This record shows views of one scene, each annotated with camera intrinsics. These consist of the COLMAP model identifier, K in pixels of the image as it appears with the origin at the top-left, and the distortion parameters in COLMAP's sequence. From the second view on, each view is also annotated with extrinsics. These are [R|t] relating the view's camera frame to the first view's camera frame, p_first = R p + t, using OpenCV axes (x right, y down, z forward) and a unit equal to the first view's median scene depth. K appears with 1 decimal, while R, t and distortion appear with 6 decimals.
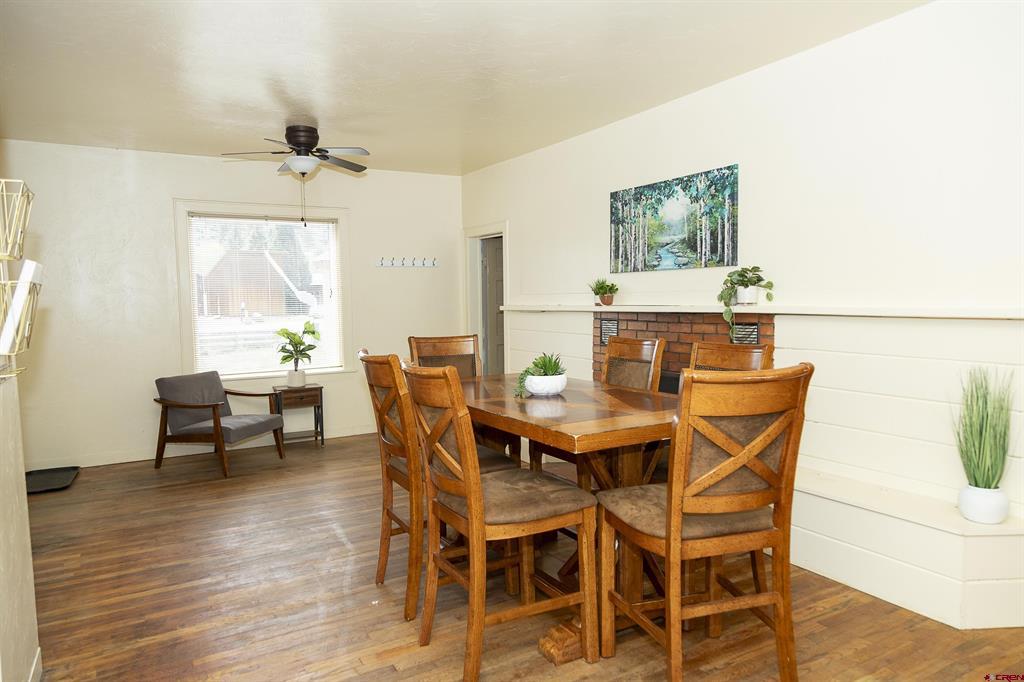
lens RADIAL K [[678.0, 0, 515.8], [0, 678.0, 343.7], [0, 0, 1]] dist [0.006520, 0.000699]
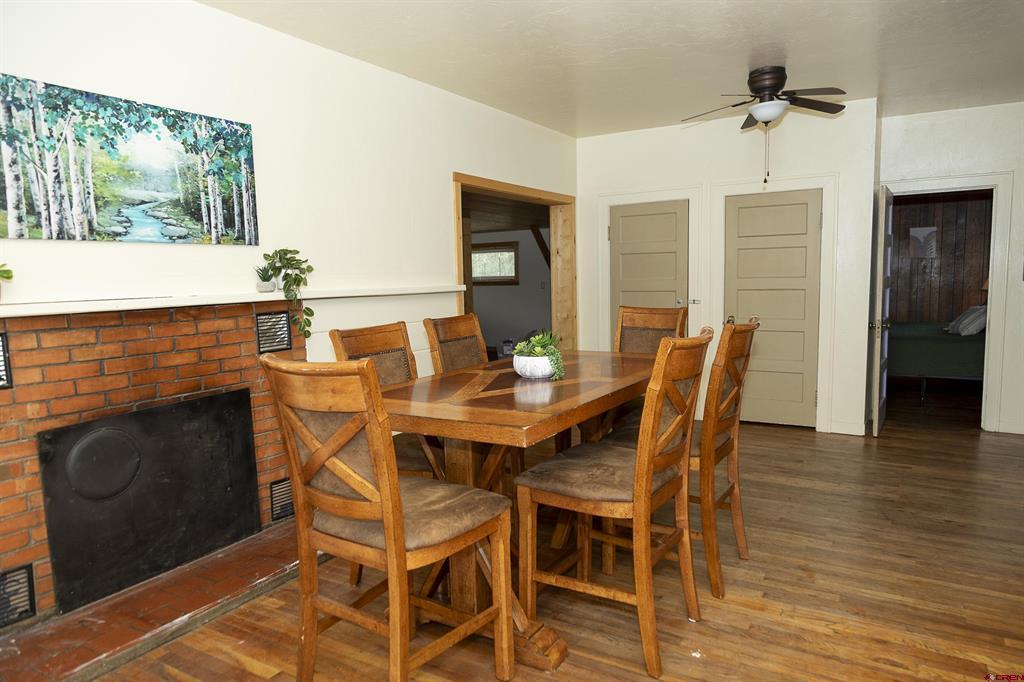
lens RADIAL K [[693.0, 0, 511.6], [0, 693.0, 340.7], [0, 0, 1]] dist [0.021996, 0.001724]
pose [[-0.482330, -0.058339, 0.874045, -0.555498], [0.091718, 0.988932, 0.116621, -0.064844], [-0.871175, 0.136416, -0.471641, 1.070413]]
